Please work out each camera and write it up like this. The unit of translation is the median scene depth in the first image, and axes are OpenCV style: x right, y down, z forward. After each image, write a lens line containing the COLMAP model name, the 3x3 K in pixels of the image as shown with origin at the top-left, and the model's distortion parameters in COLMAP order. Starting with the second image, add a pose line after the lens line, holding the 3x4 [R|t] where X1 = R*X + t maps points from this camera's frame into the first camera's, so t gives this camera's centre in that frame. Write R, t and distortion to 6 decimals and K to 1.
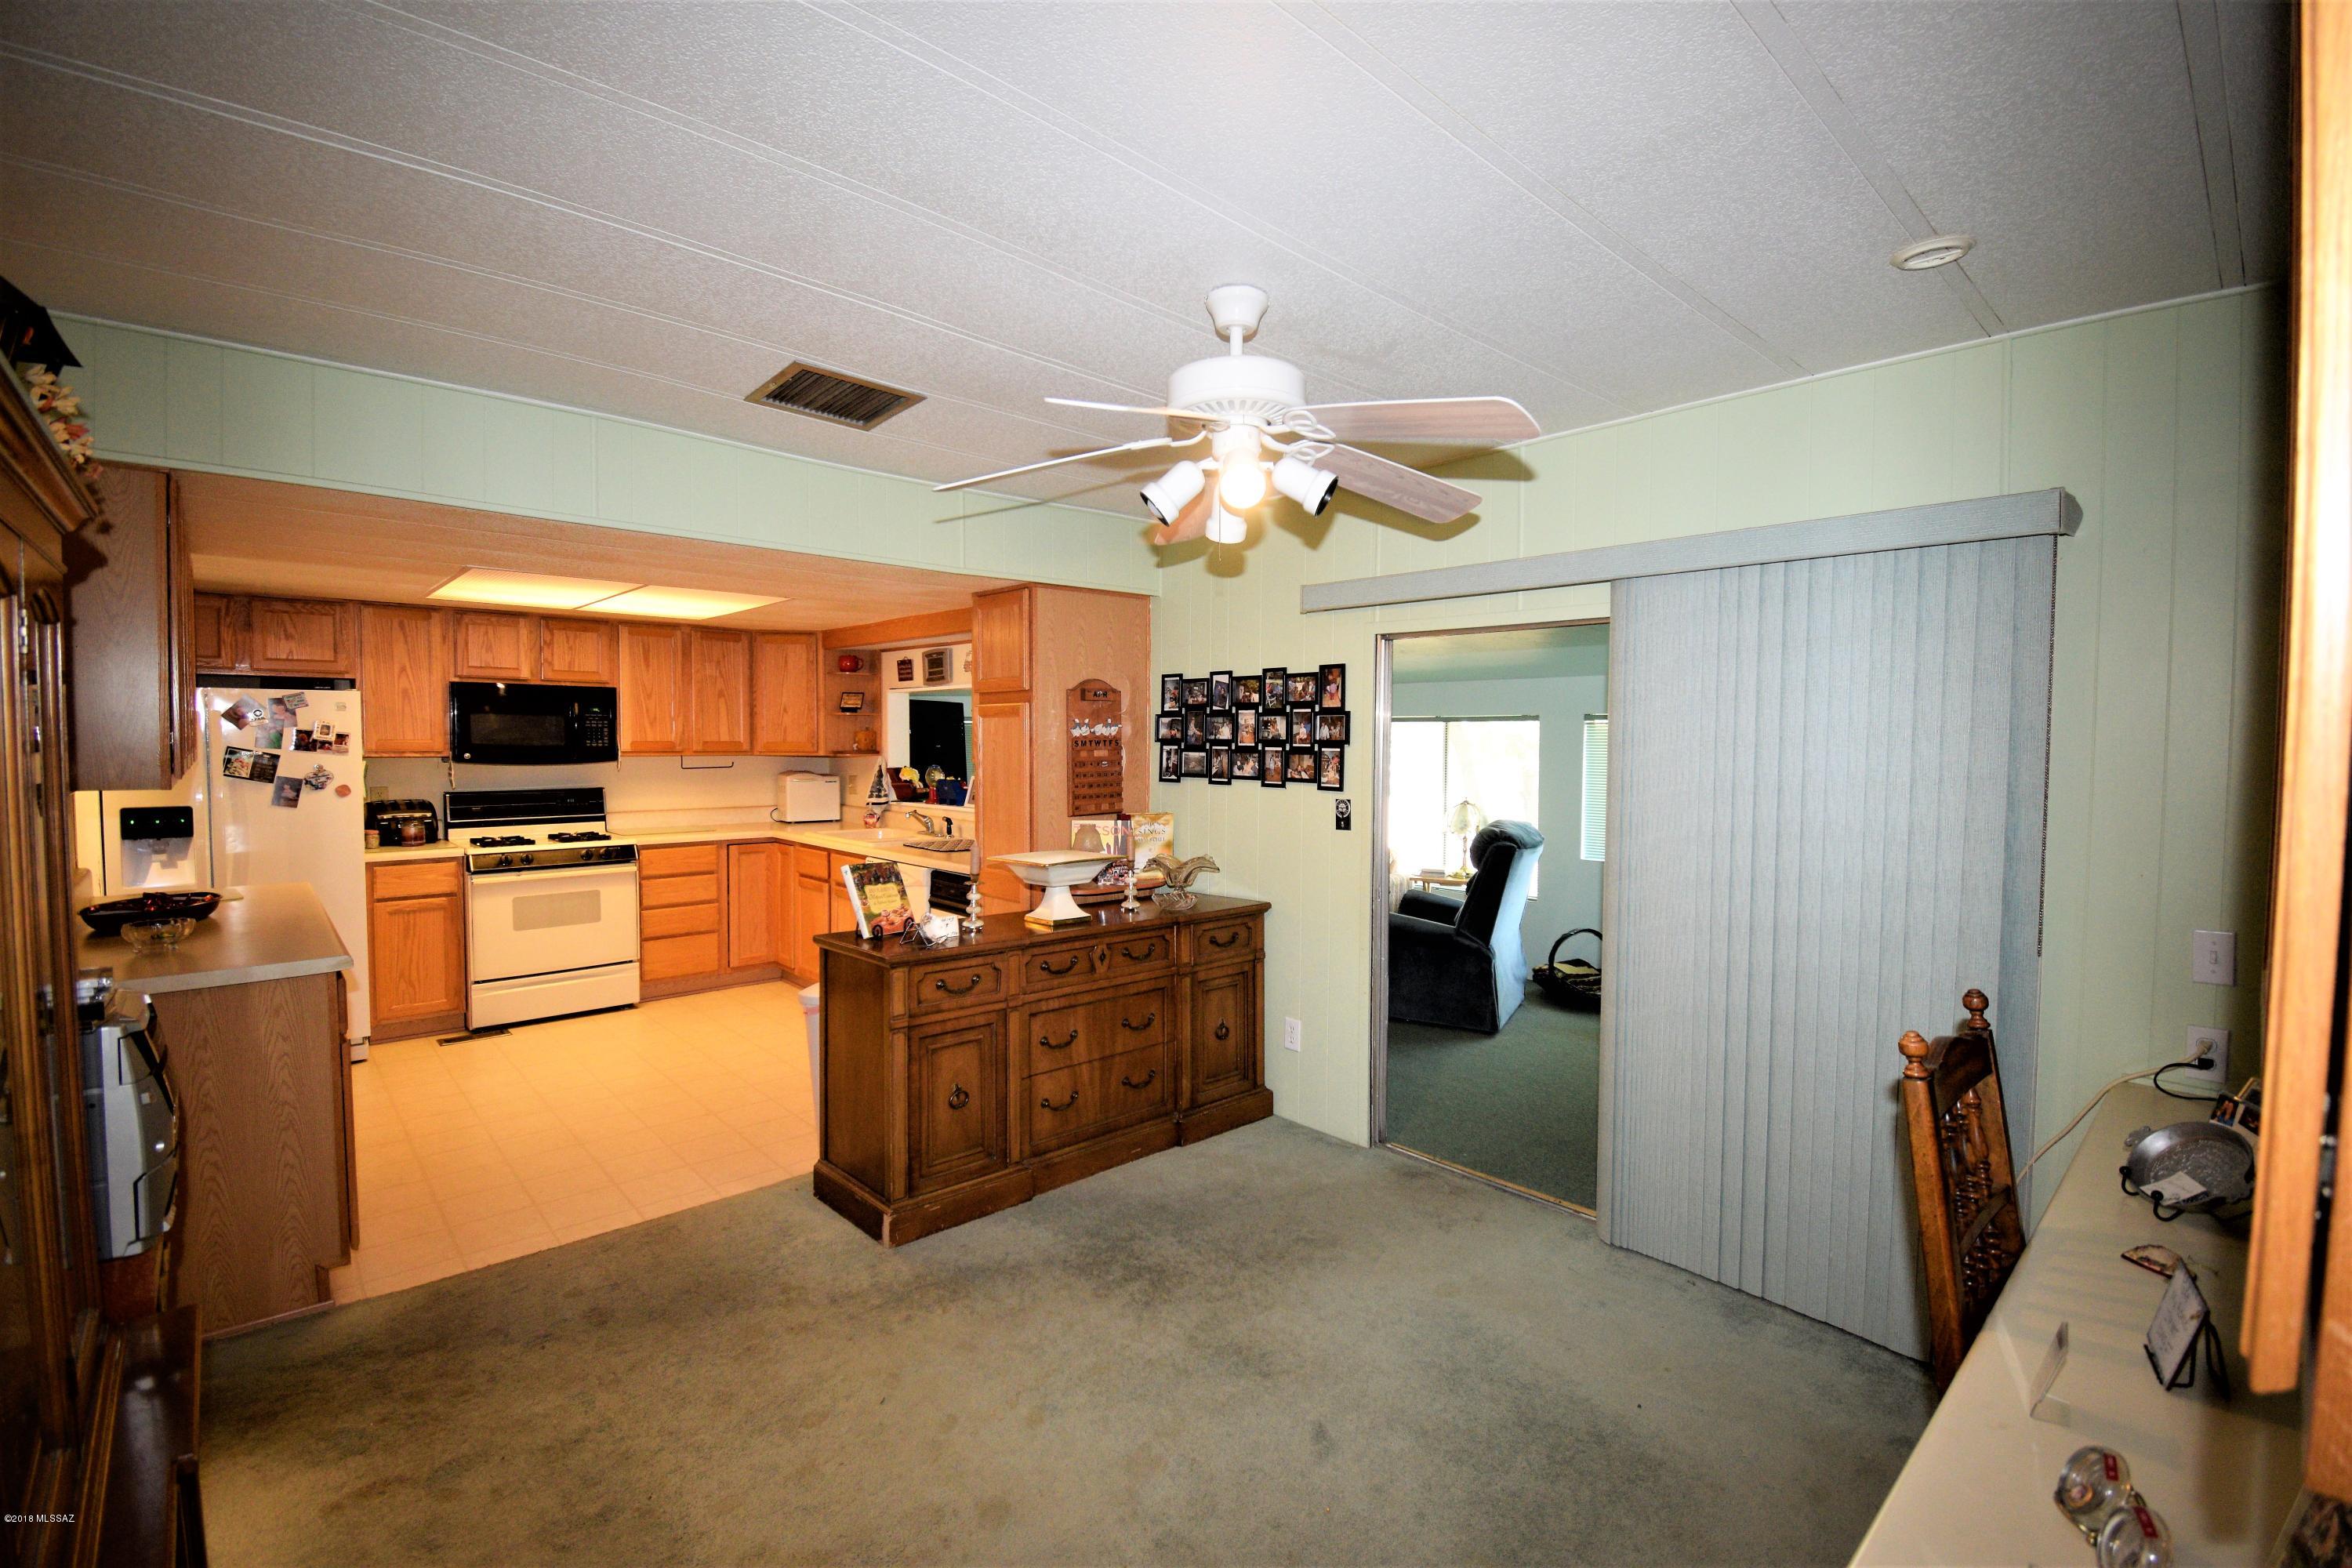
lens RADIAL K [[1053.9, 0, 1184.6], [0, 1053.9, 779.4], [0, 0, 1]] dist [0.027598, -0.027820]
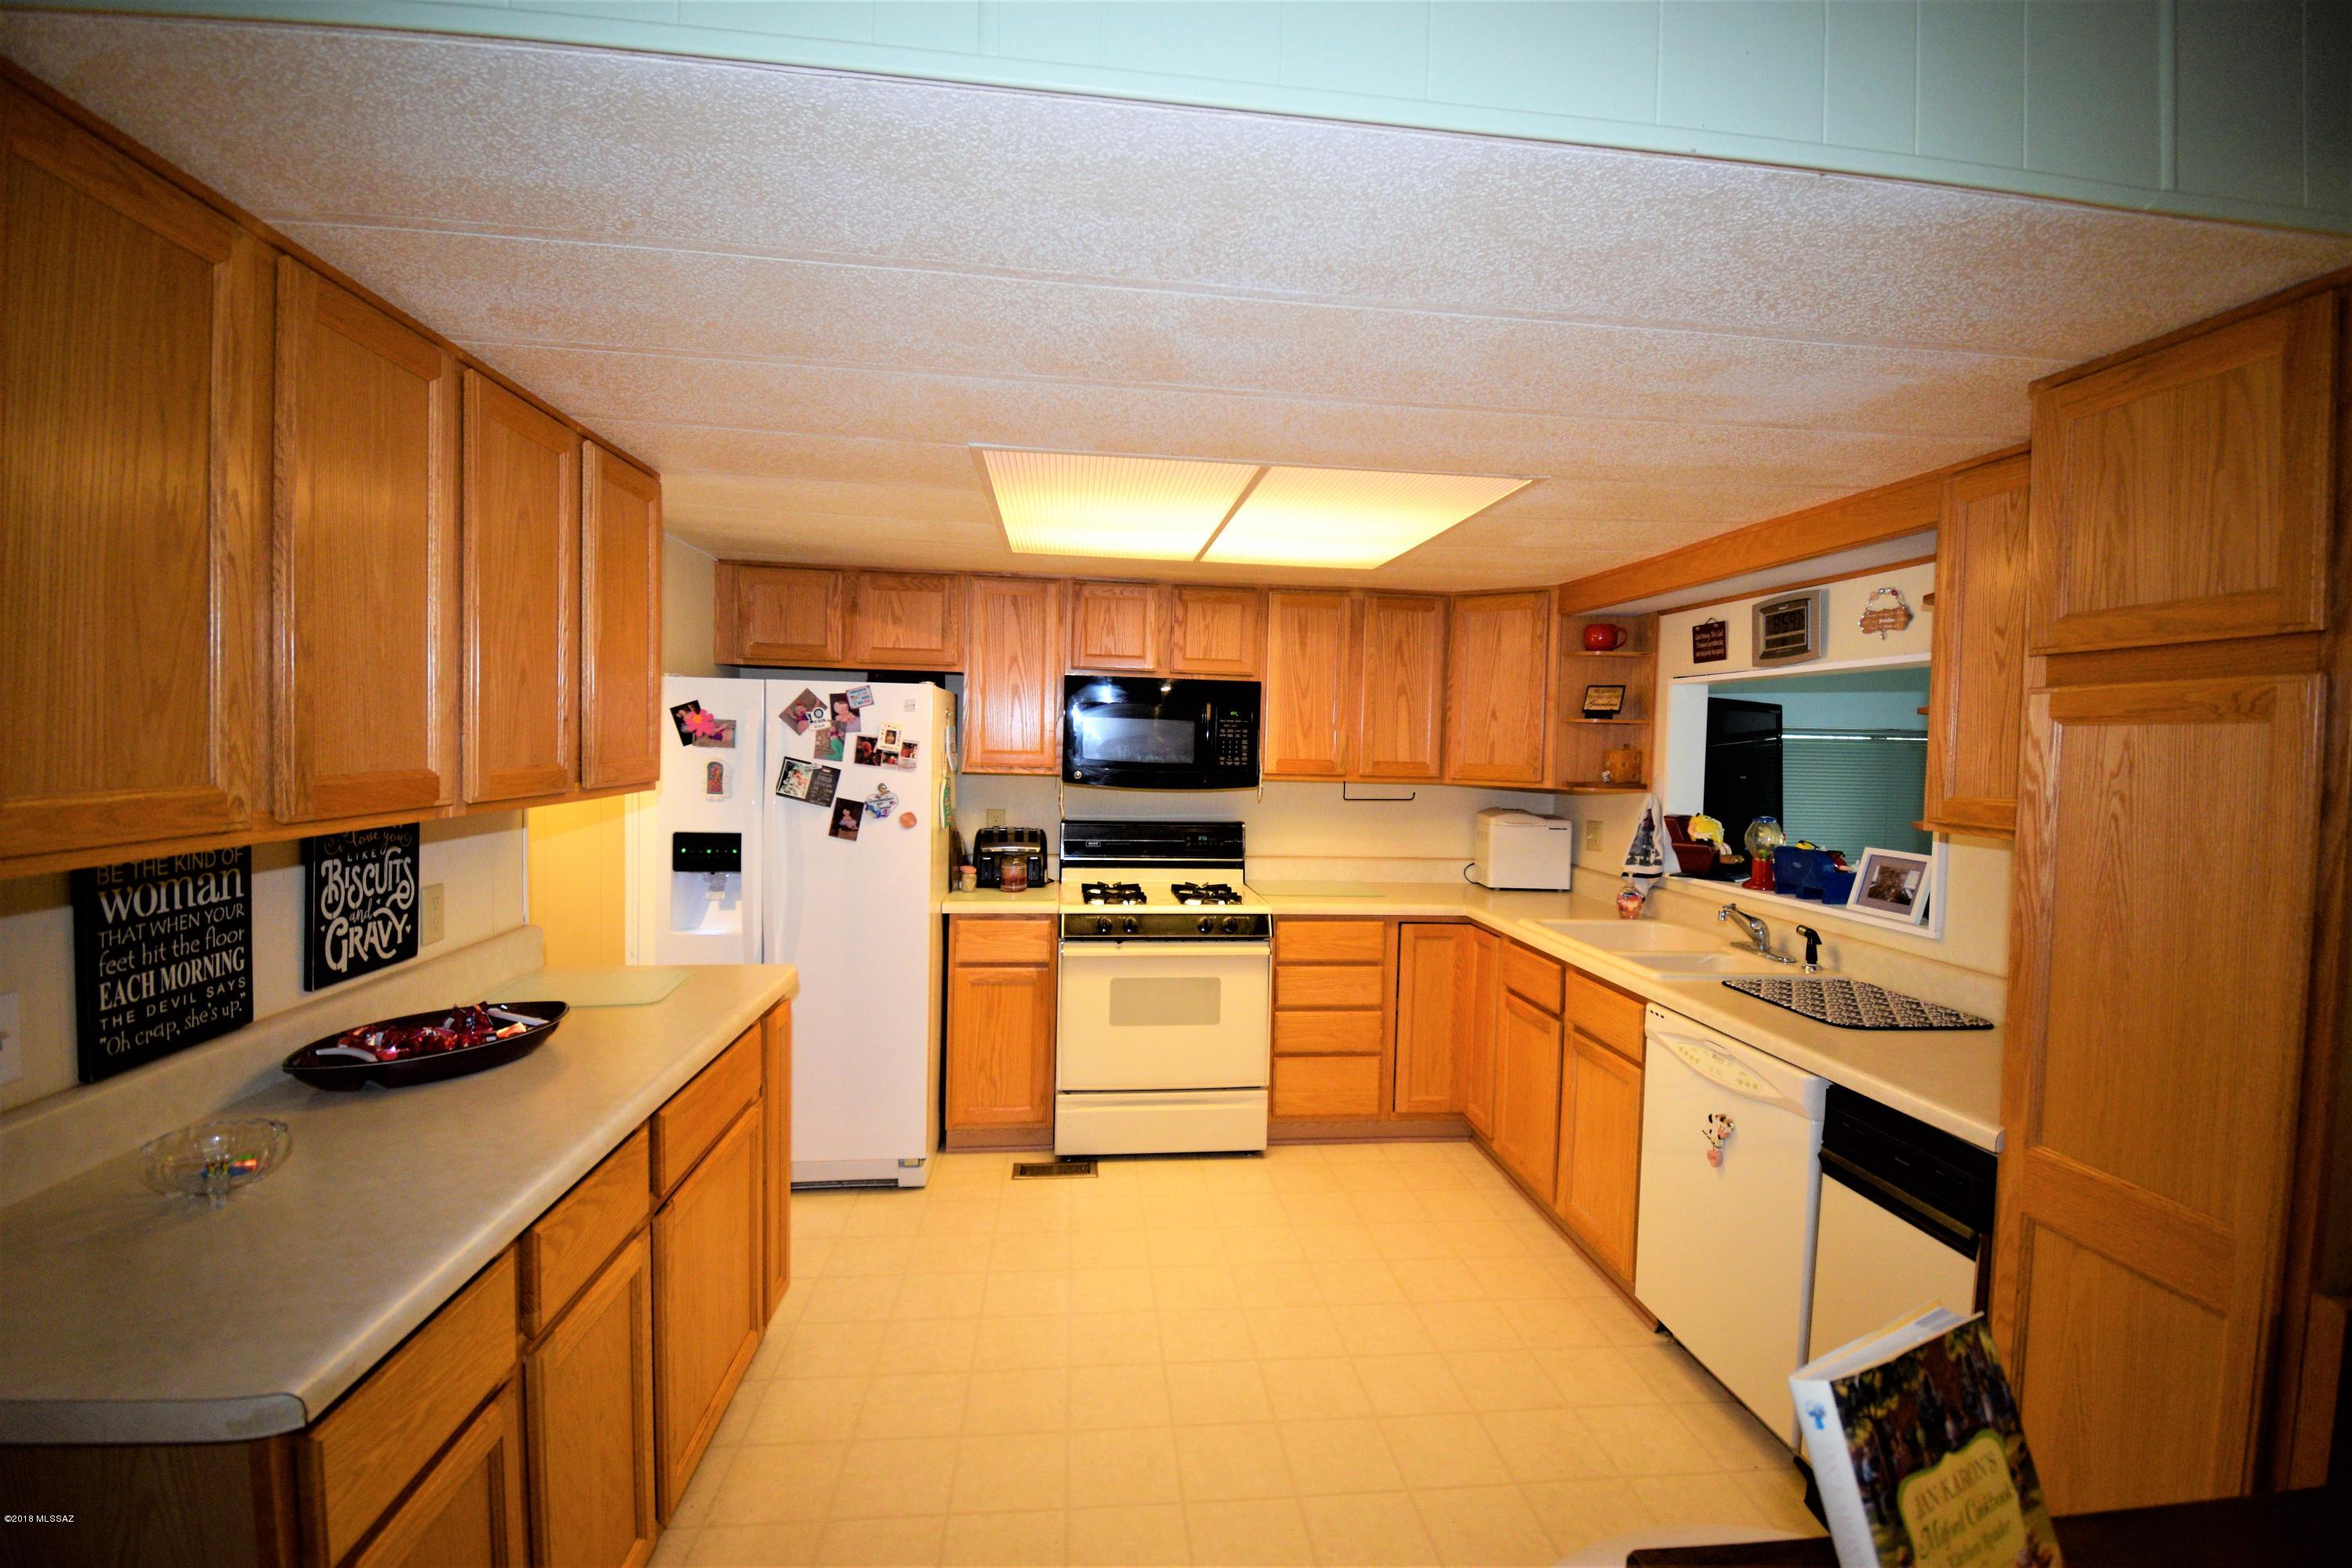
lens RADIAL K [[1041.1, 0, 1187.4], [0, 1041.1, 780.6], [0, 0, 1]] dist [-0.000997, -0.000459]
pose [[0.807808, 0.036772, -0.588298, -0.175486], [-0.043734, 0.999040, 0.002393, -0.021778], [0.587821, 0.023796, 0.808641, 0.432004]]
